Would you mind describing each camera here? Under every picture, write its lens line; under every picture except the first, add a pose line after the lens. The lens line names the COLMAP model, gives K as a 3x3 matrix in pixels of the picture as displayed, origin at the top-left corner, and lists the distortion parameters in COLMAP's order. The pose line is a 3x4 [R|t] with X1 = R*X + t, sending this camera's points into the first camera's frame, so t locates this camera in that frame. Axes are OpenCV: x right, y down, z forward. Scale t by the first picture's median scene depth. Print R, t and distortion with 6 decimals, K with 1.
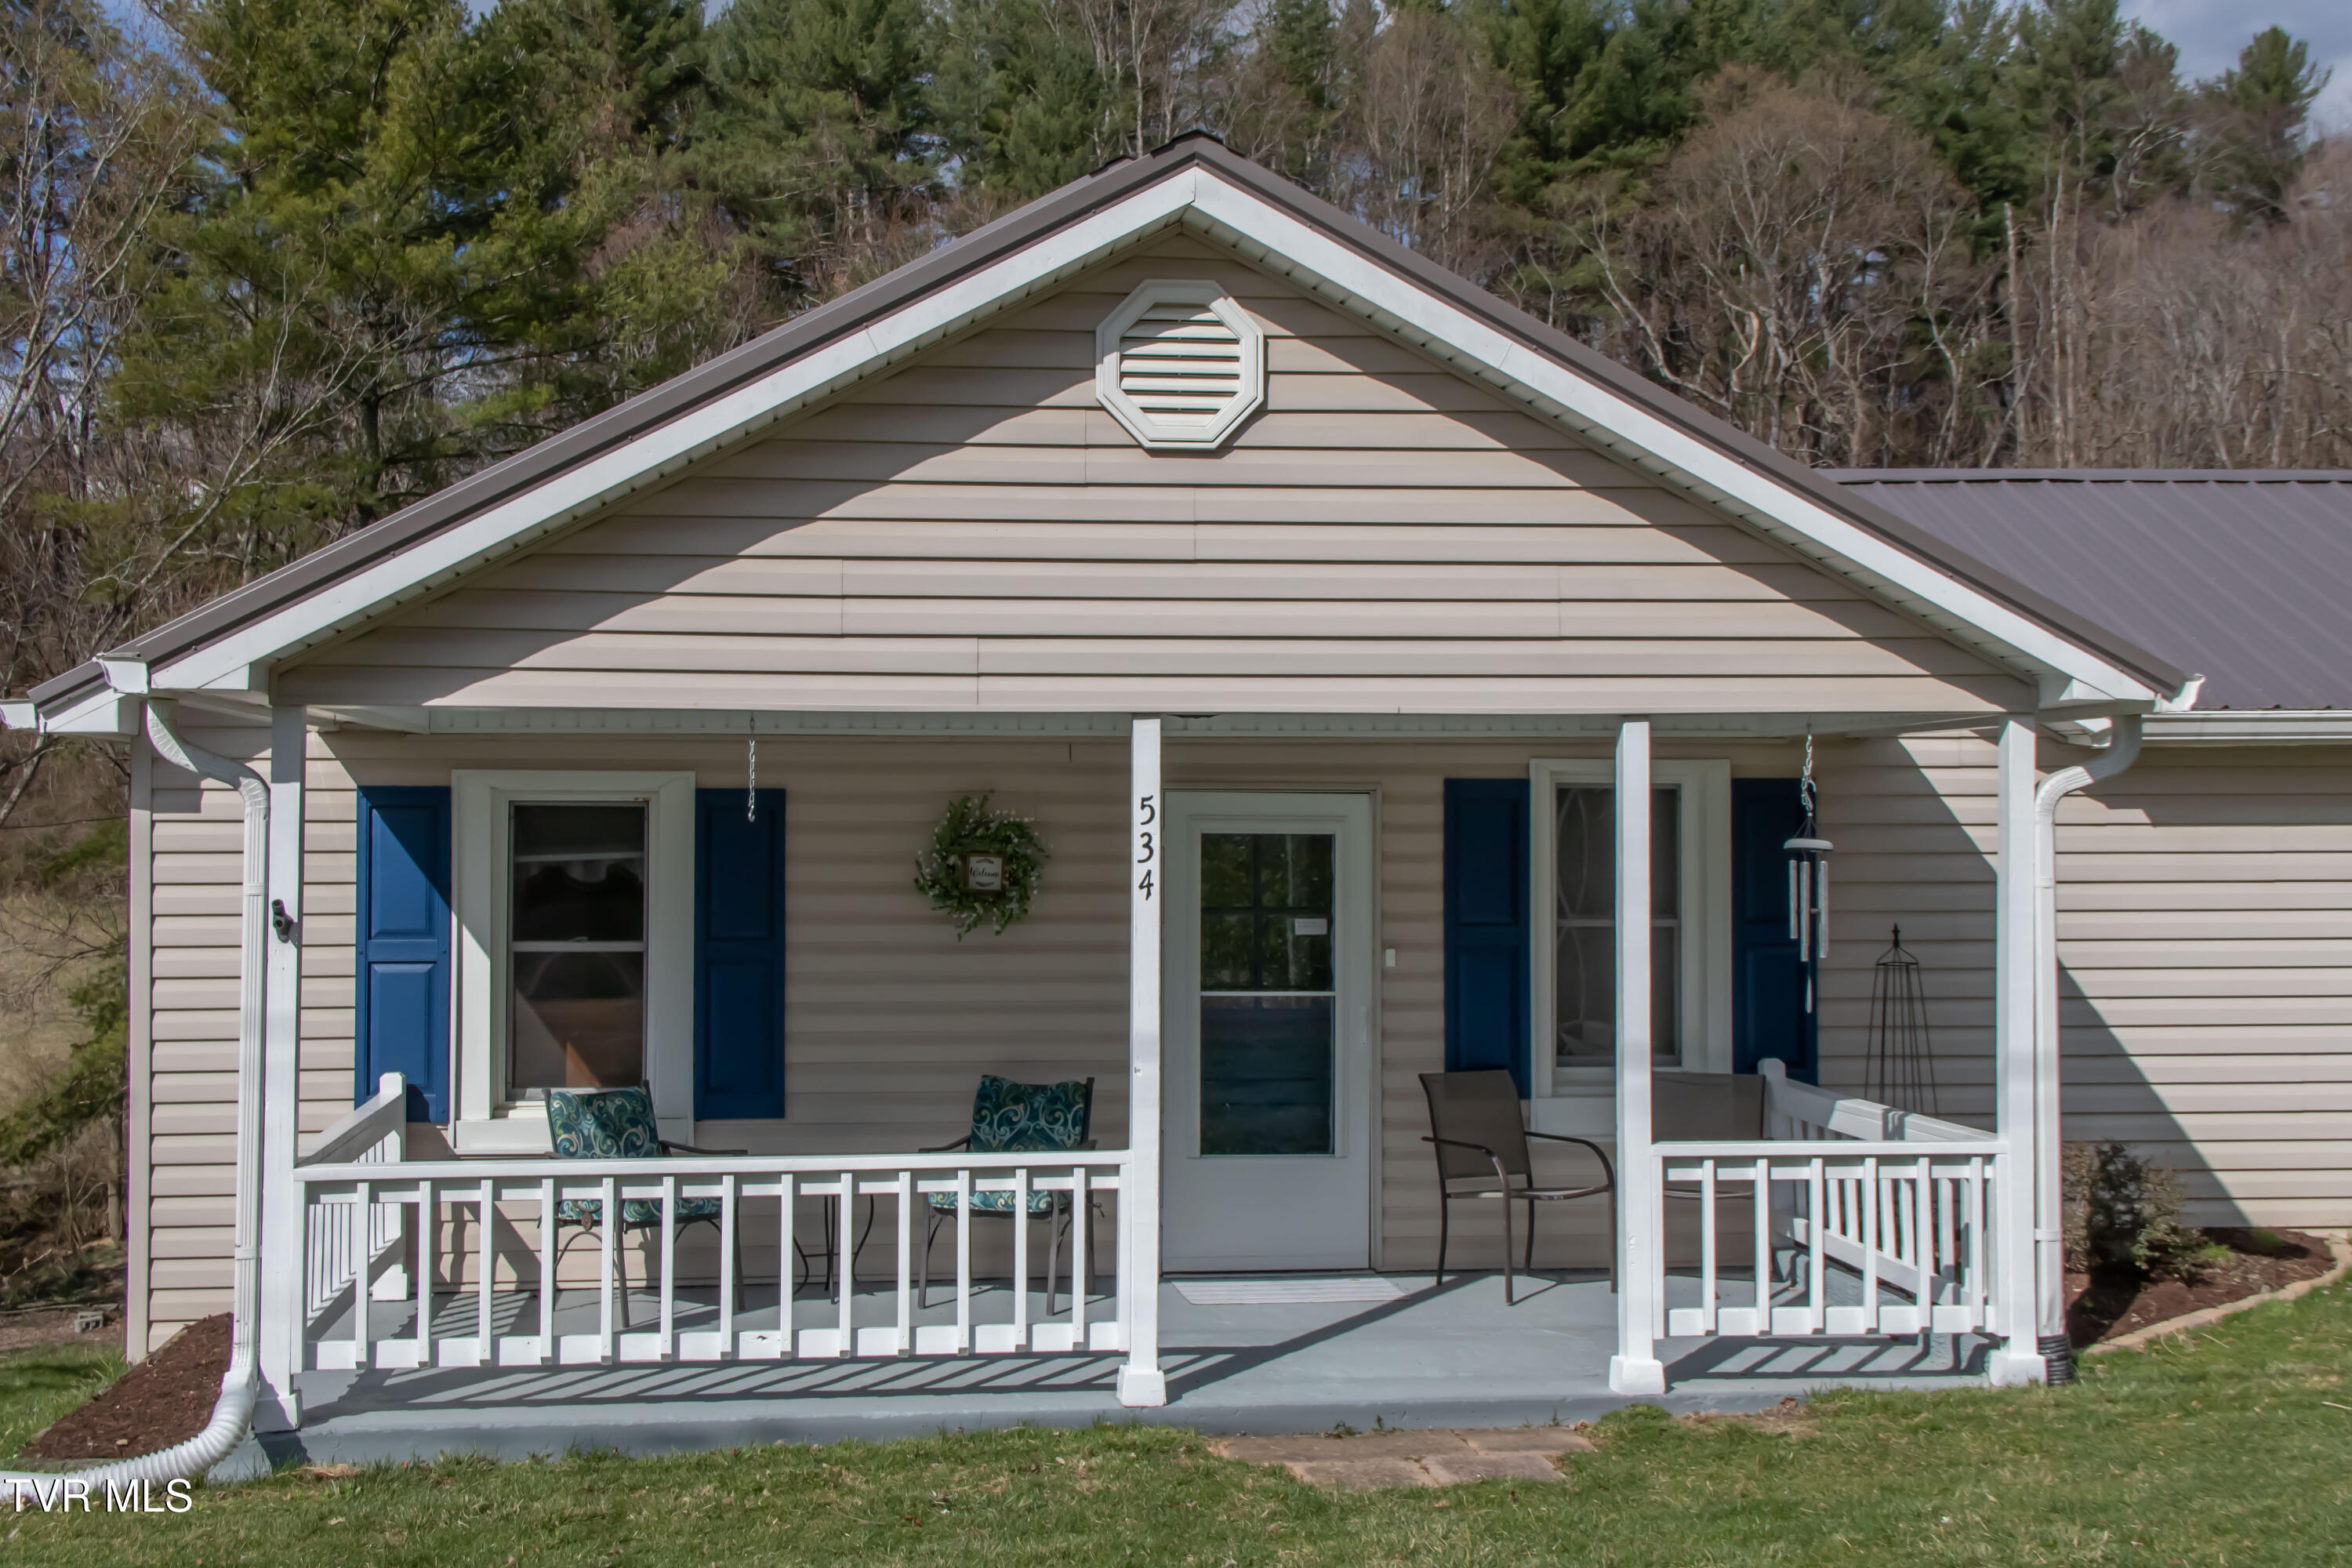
lens RADIAL K [[2612.0, 0, 1165.5], [0, 2612.0, 787.2], [0, 0, 1]] dist [0.038962, 0.000000]
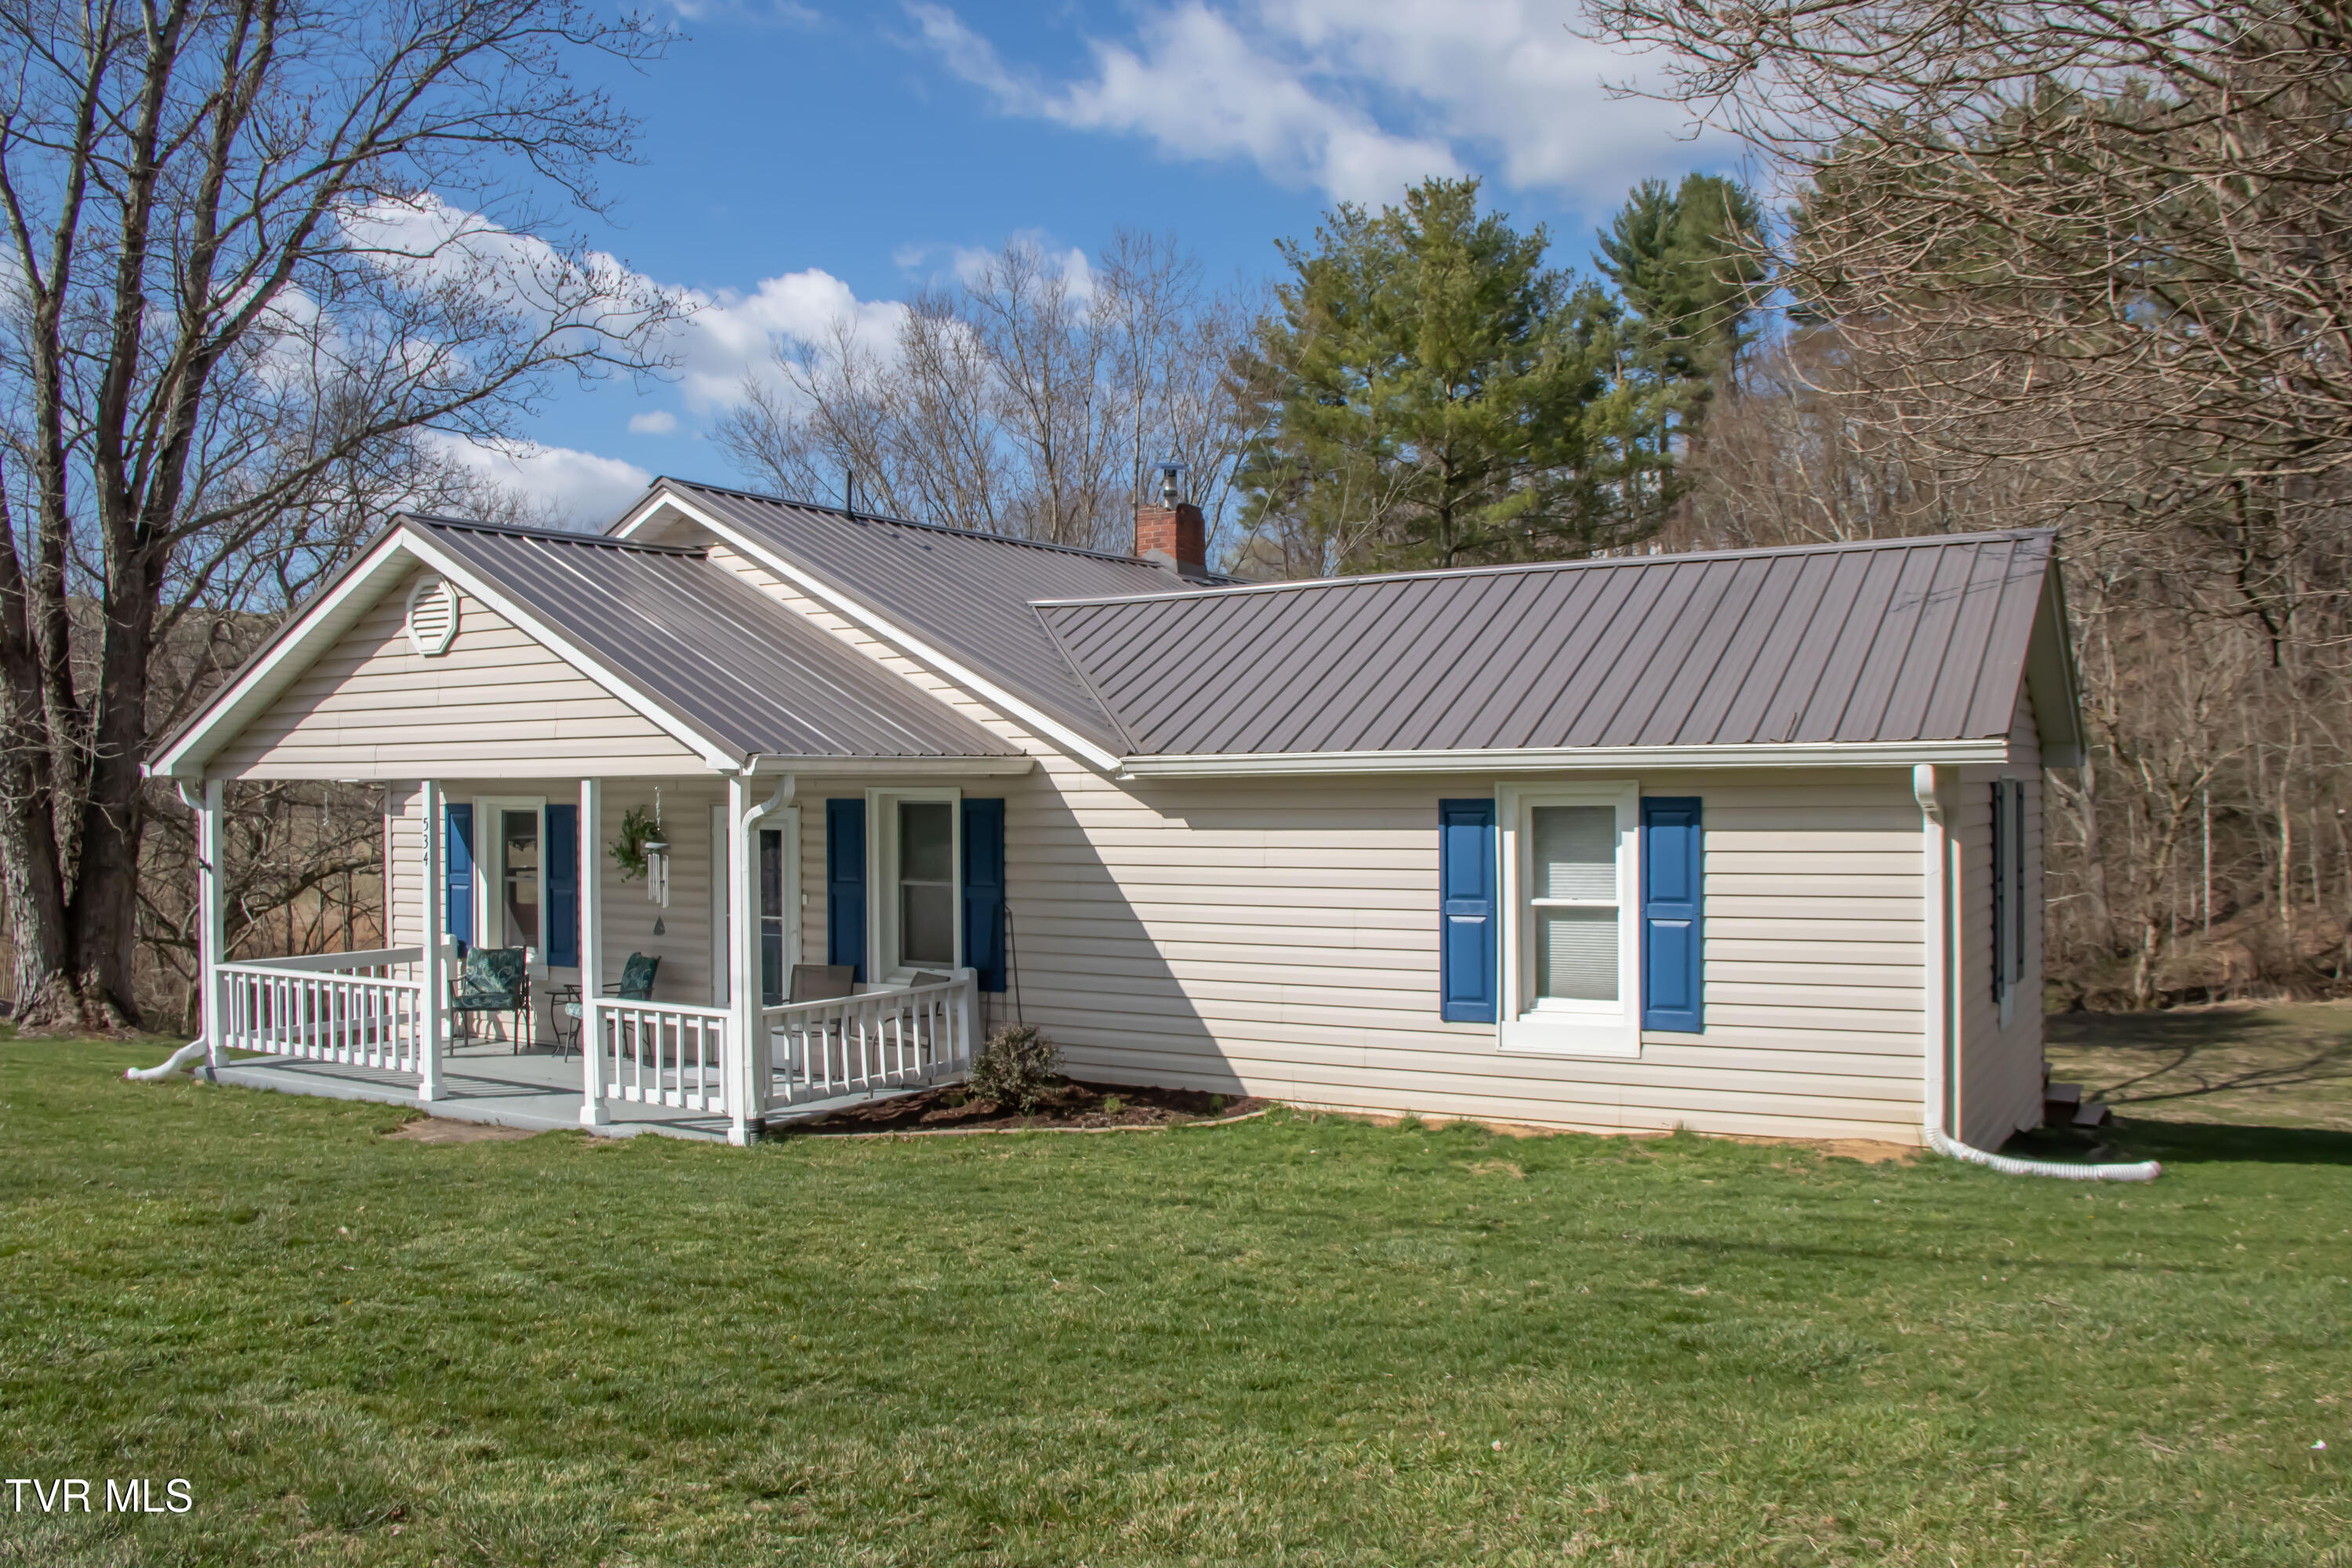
lens RADIAL K [[1939.0, 0, 1178.7], [0, 1939.0, 774.2], [0, 0, 1]] dist [-0.153385, 0.070659]
pose [[0.786294, -0.008081, -0.617800, 1.112272], [0.016521, 0.999832, 0.007949, -0.026581], [0.617632, -0.016457, 0.786295, 0.127548]]
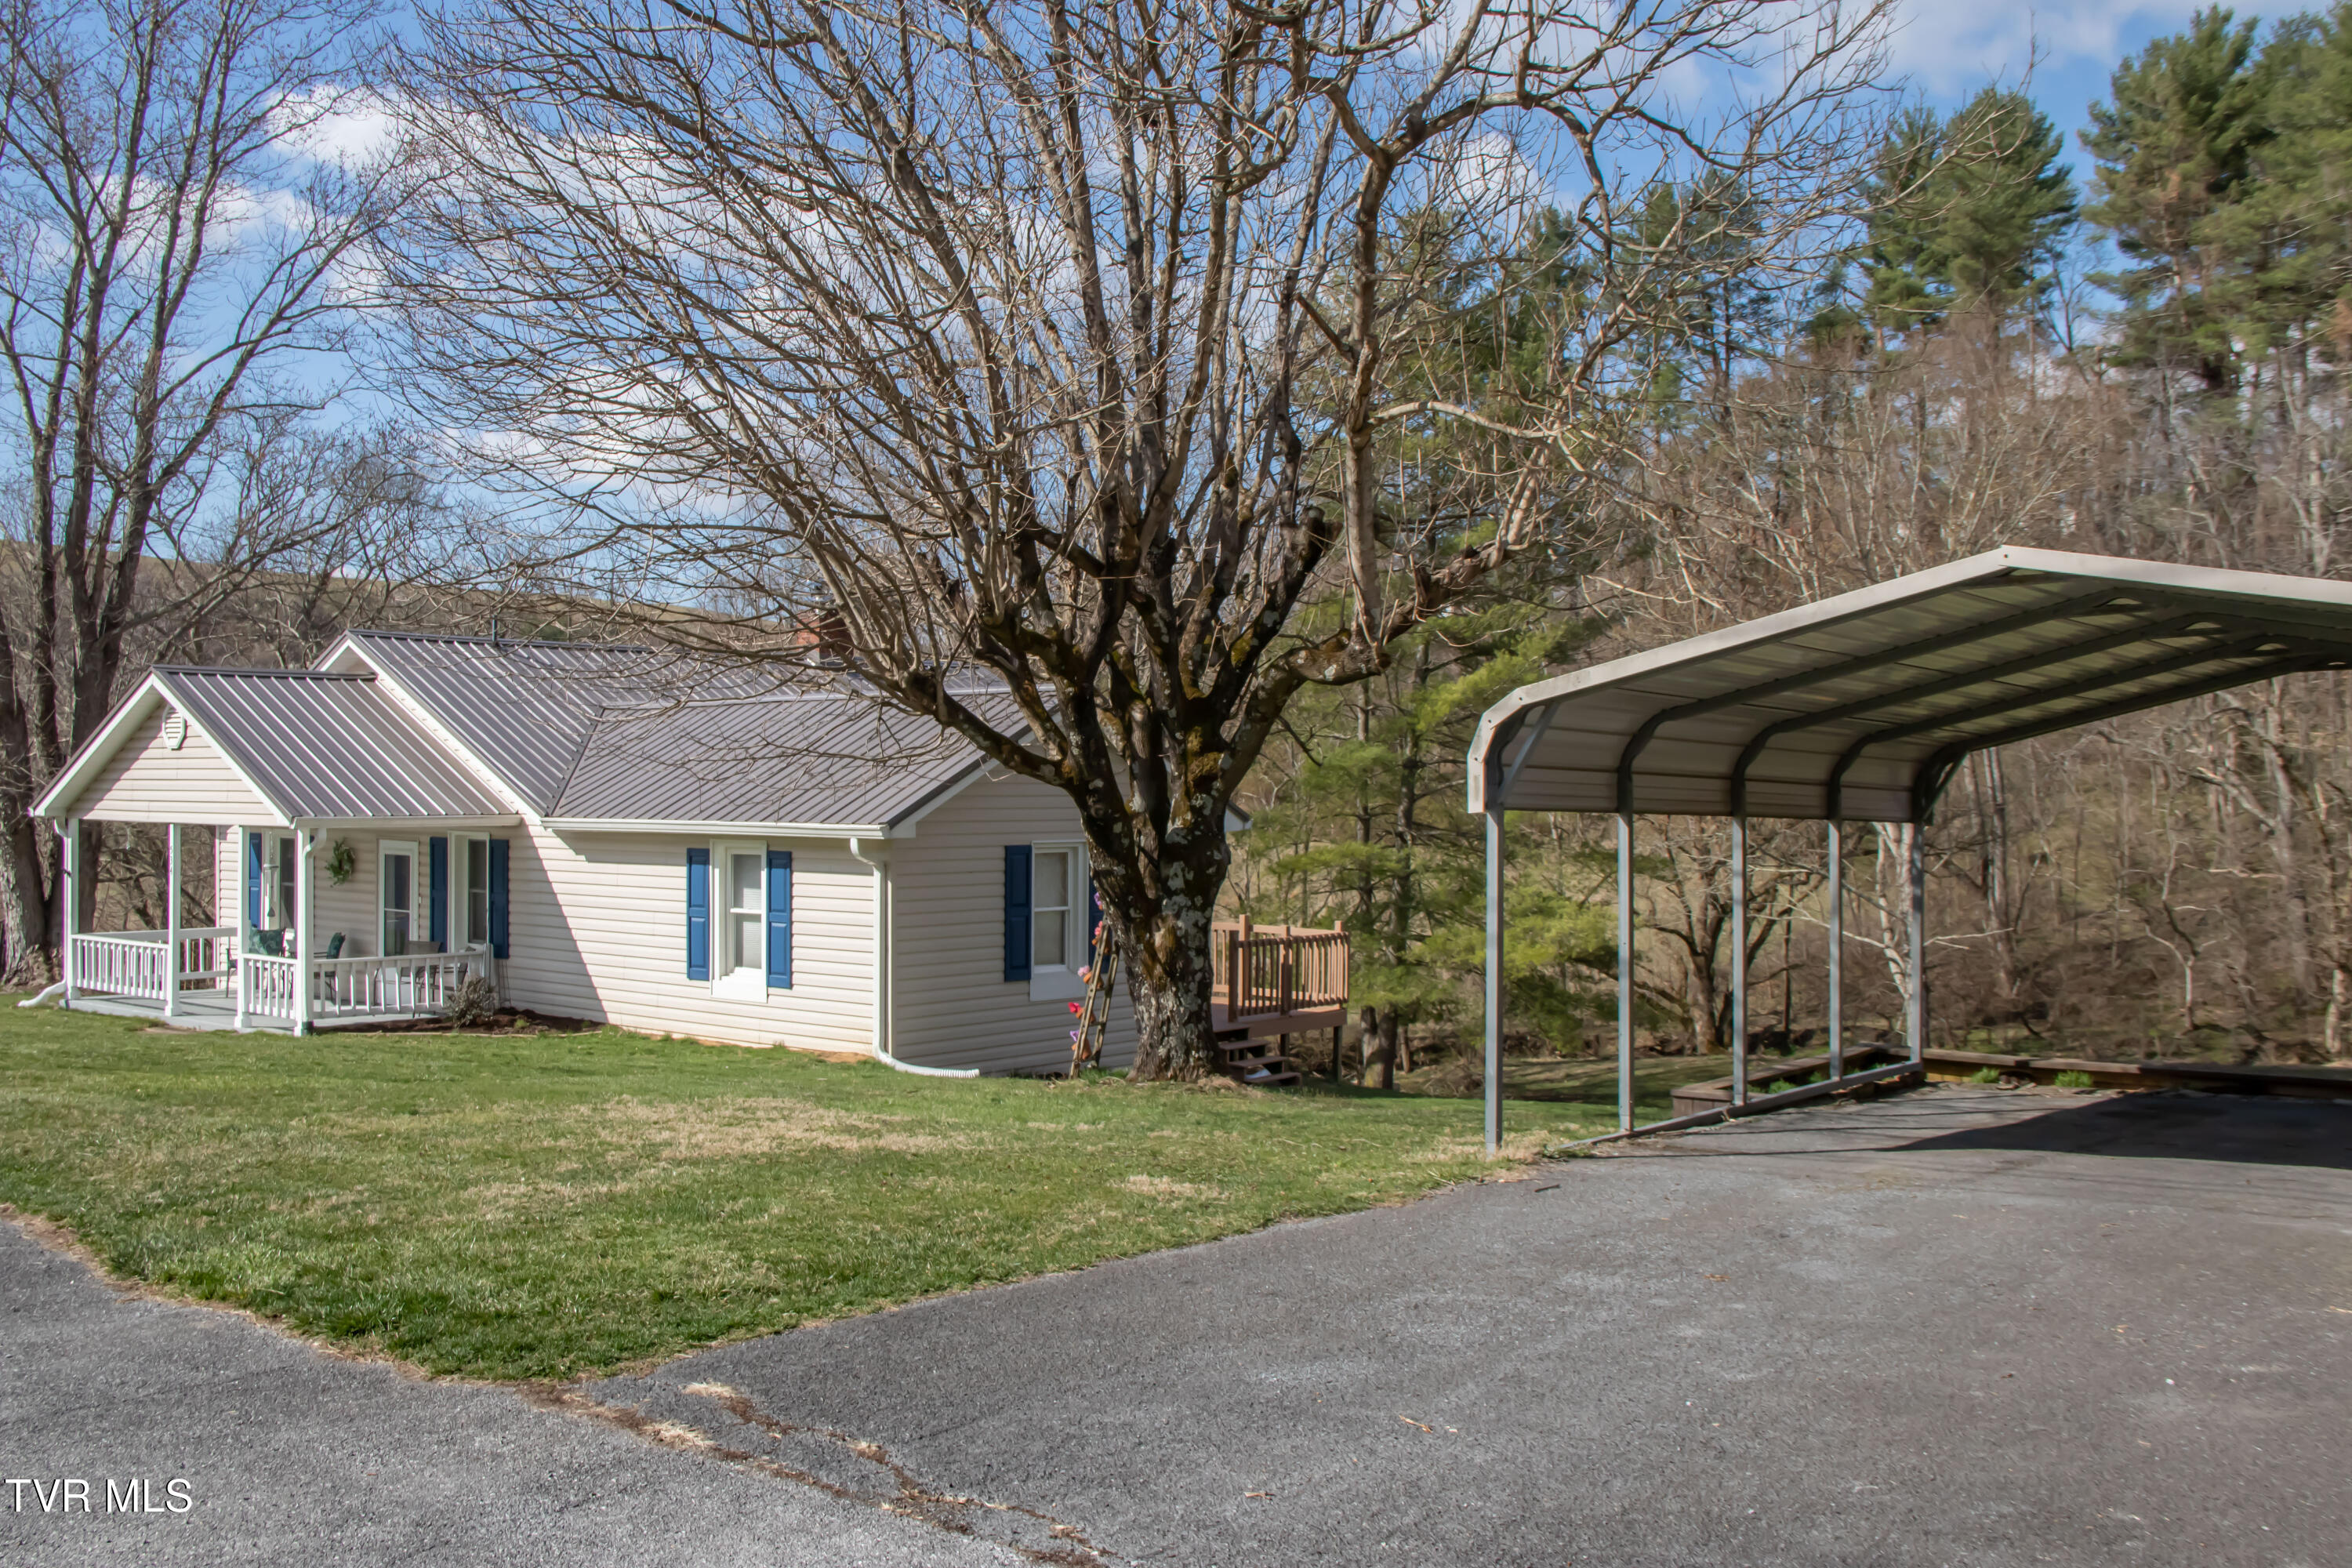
lens RADIAL K [[2291.3, 0, 1168.4], [0, 2291.3, 770.3], [0, 0, 1]] dist [-0.039961, 0.000000]
pose [[0.667869, 0.002318, -0.744275, 2.495004], [0.006241, 0.999943, 0.008715, -0.092714], [0.744253, -0.010466, 0.667816, -0.044705]]
